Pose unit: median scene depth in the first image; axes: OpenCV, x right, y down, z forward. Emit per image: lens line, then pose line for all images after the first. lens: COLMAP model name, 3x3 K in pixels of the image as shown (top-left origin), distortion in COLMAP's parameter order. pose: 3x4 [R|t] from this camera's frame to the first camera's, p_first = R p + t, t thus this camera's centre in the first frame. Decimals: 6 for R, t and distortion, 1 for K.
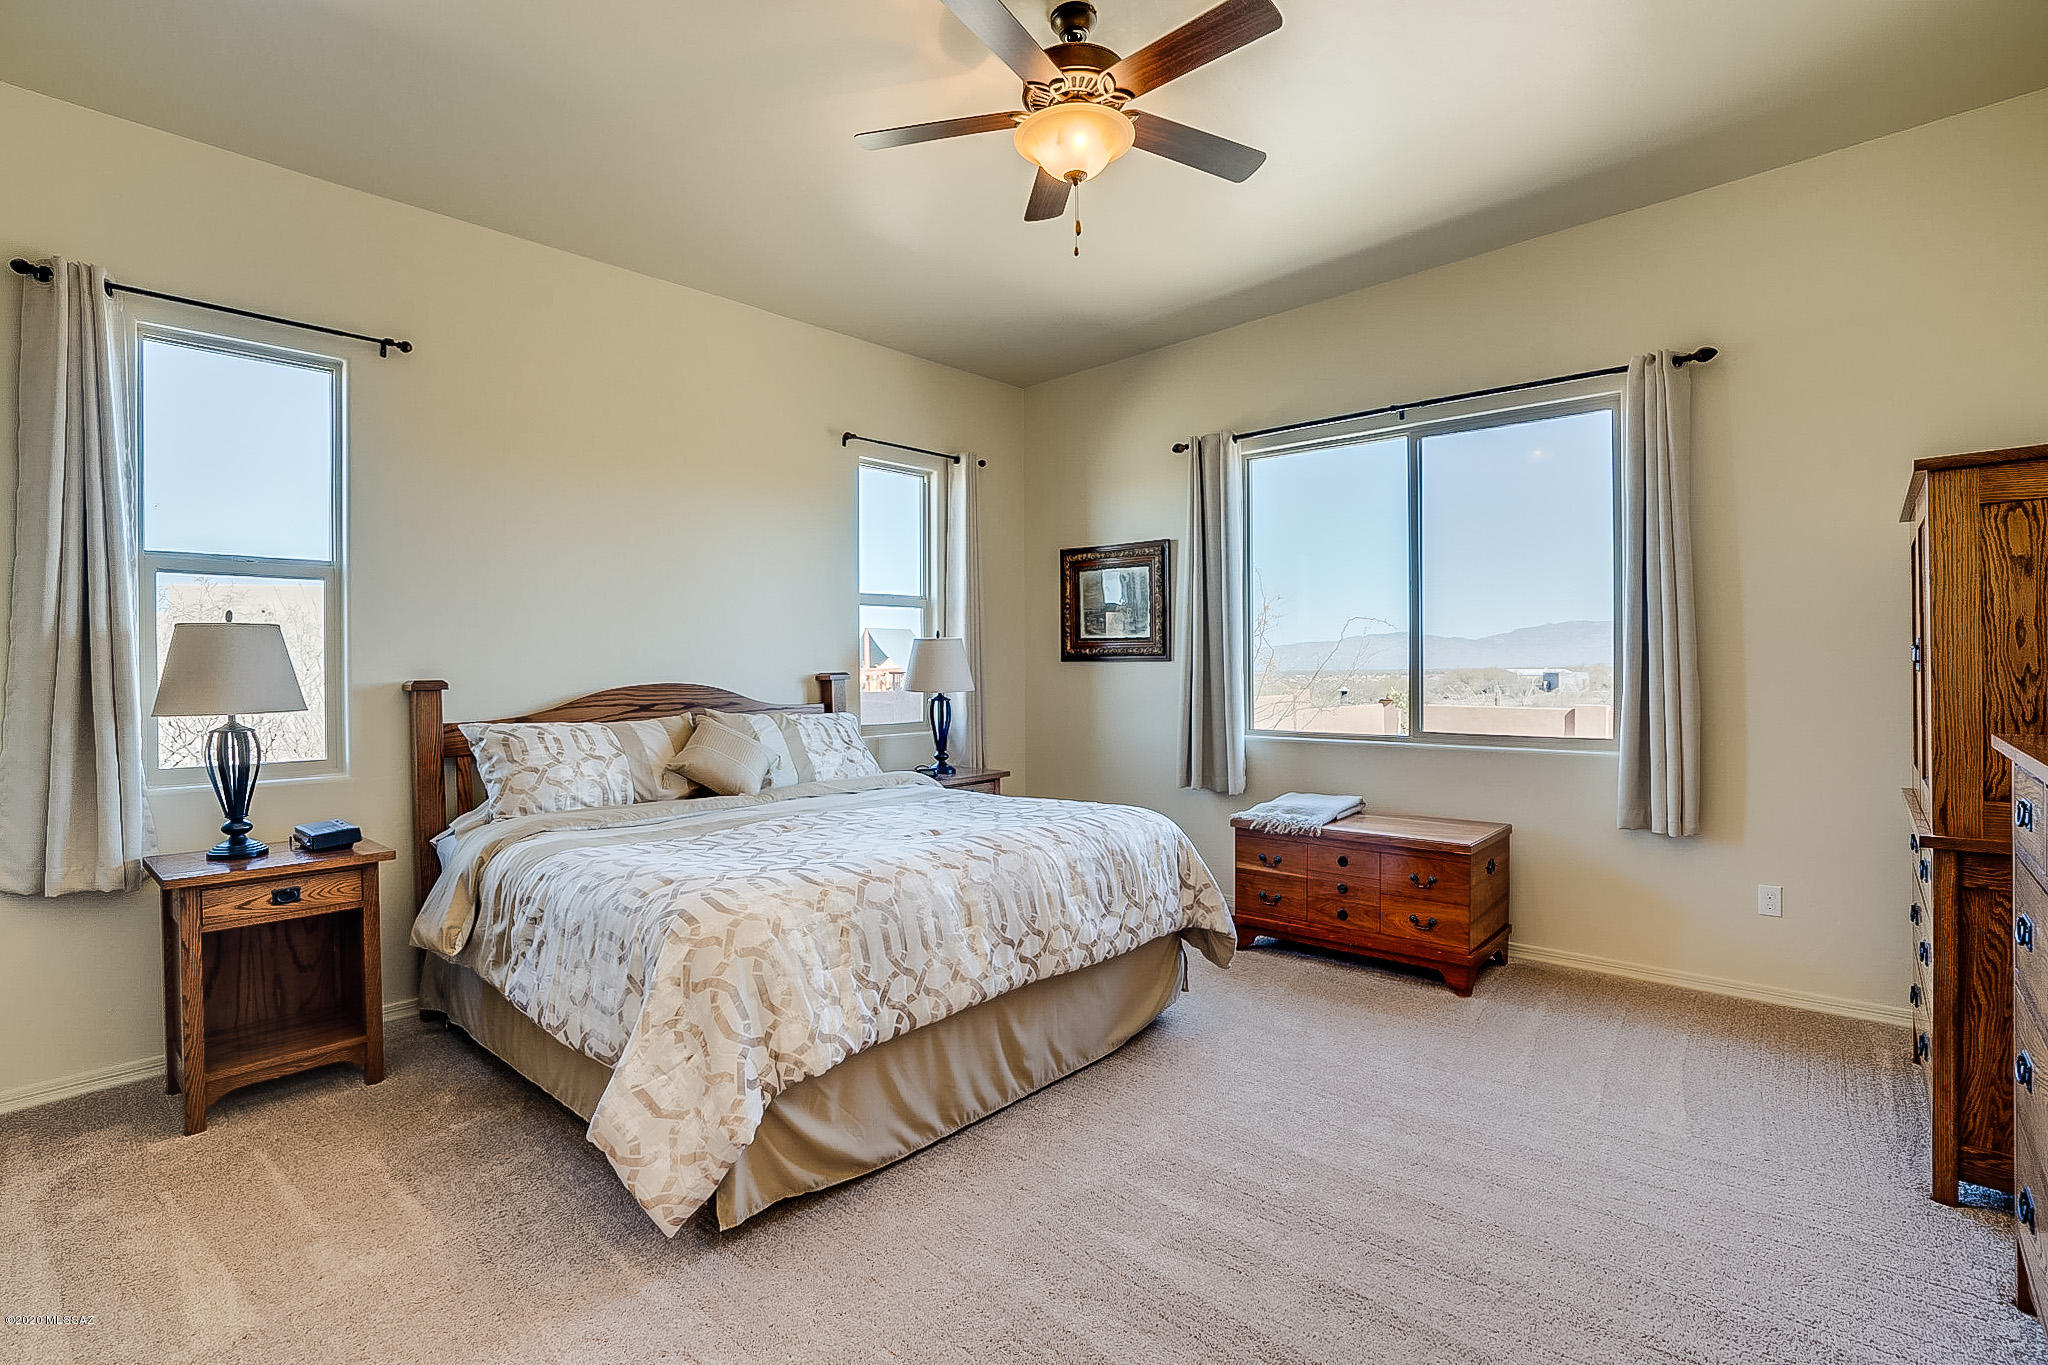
lens RADIAL K [[891.9, 0, 1021.5], [0, 891.9, 618.4], [0, 0, 1]] dist [-0.067292, 0.000037]
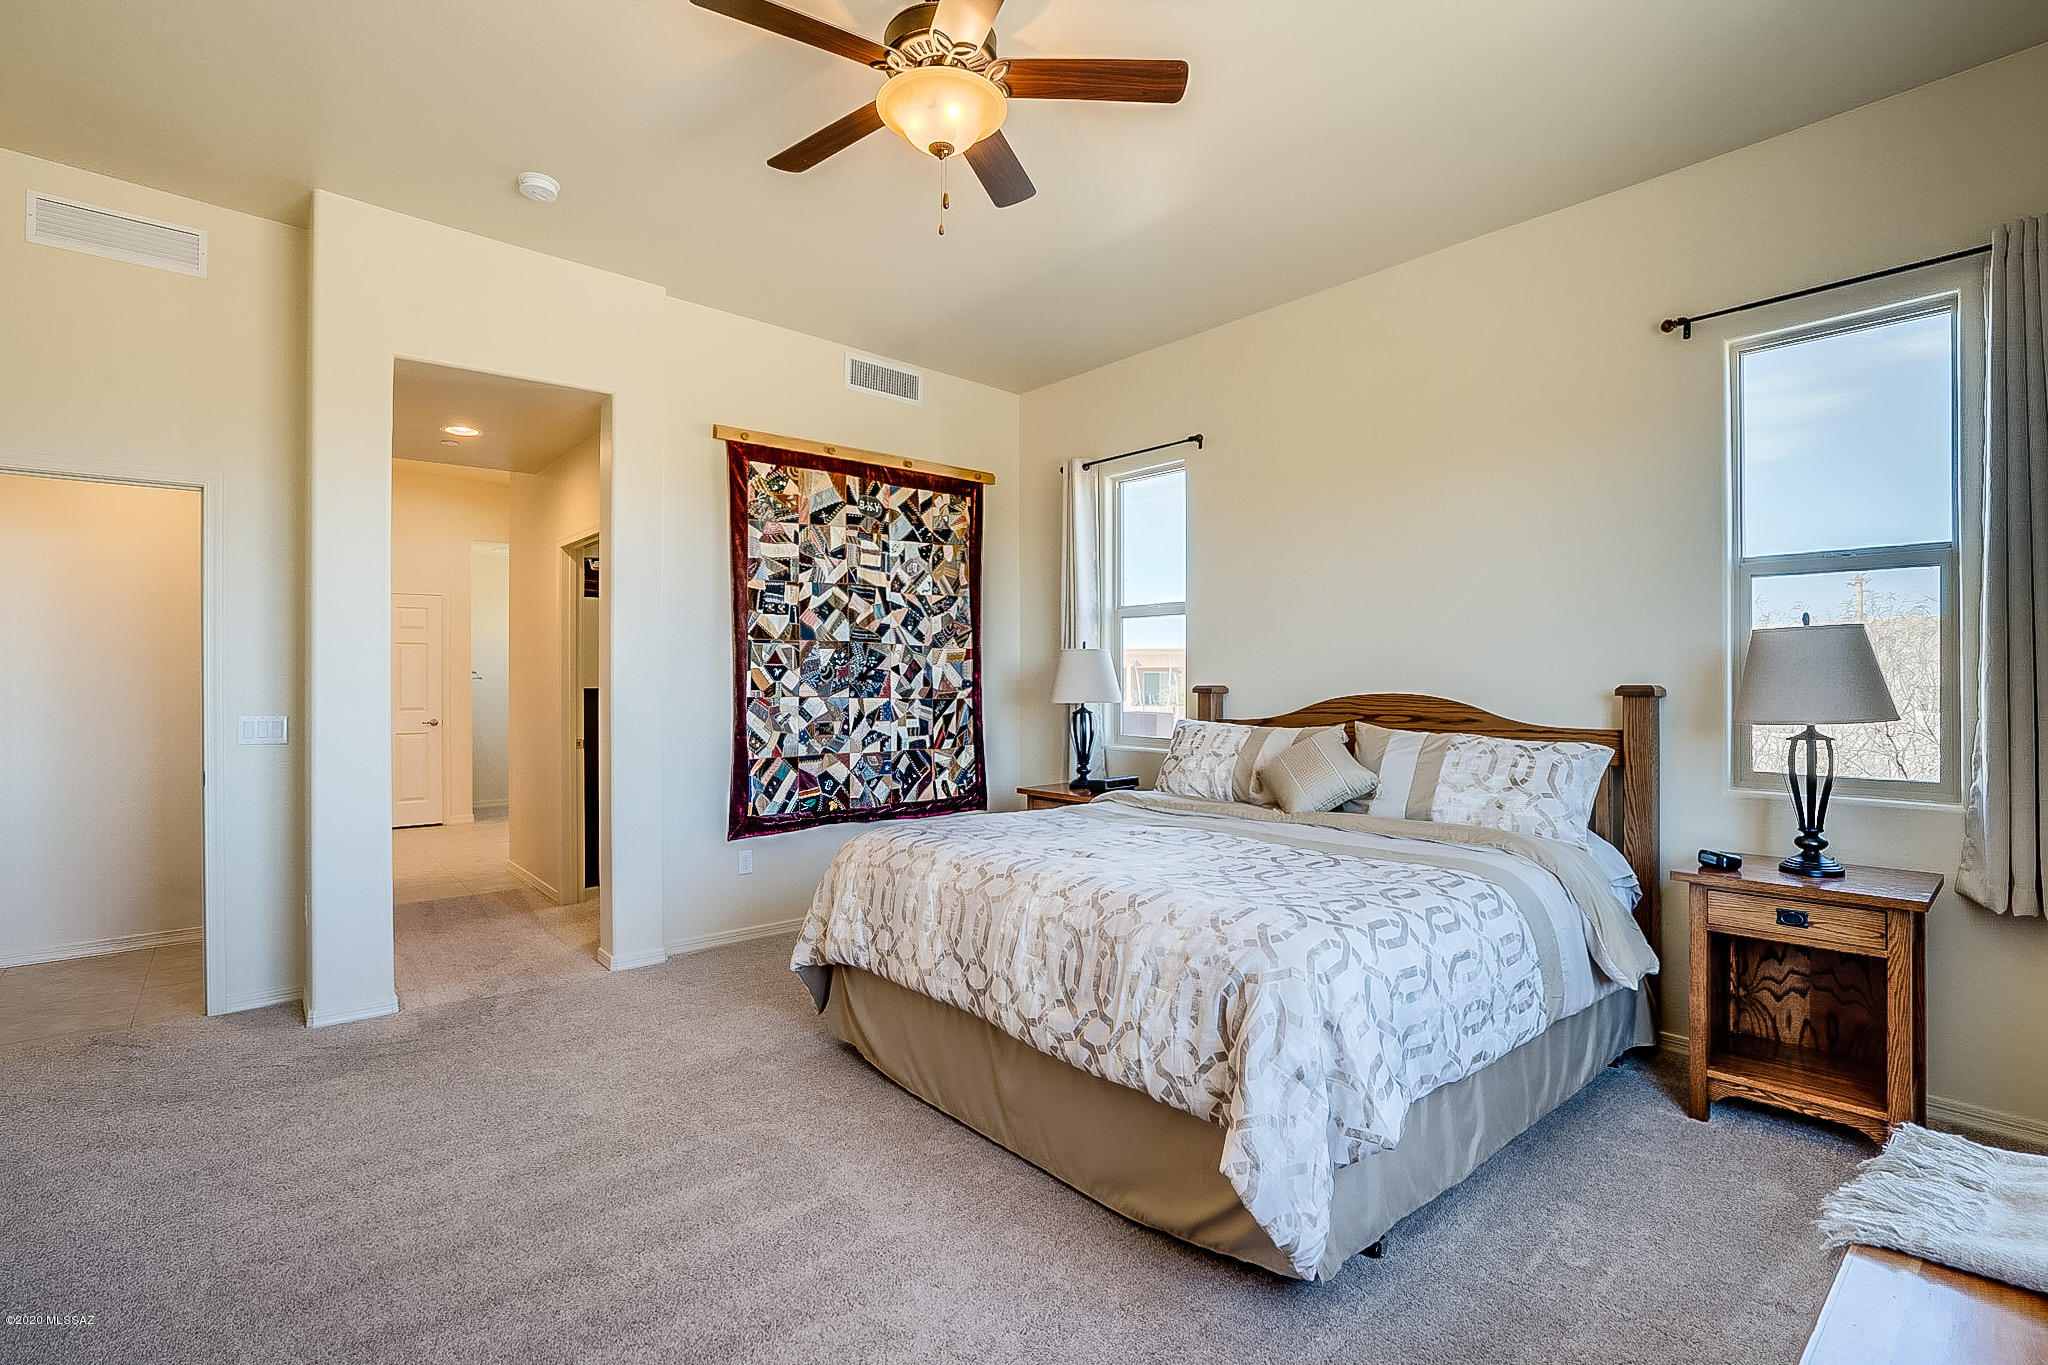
lens RADIAL K [[958.8, 0, 1021.7], [0, 958.8, 672.6], [0, 0, 1]] dist [-0.068358, 0.033384]
pose [[-0.101373, 0.002282, -0.994846, 0.779162], [0.056880, 0.998375, -0.003506, 0.045324], [0.993221, -0.056942, -0.101338, 0.909930]]
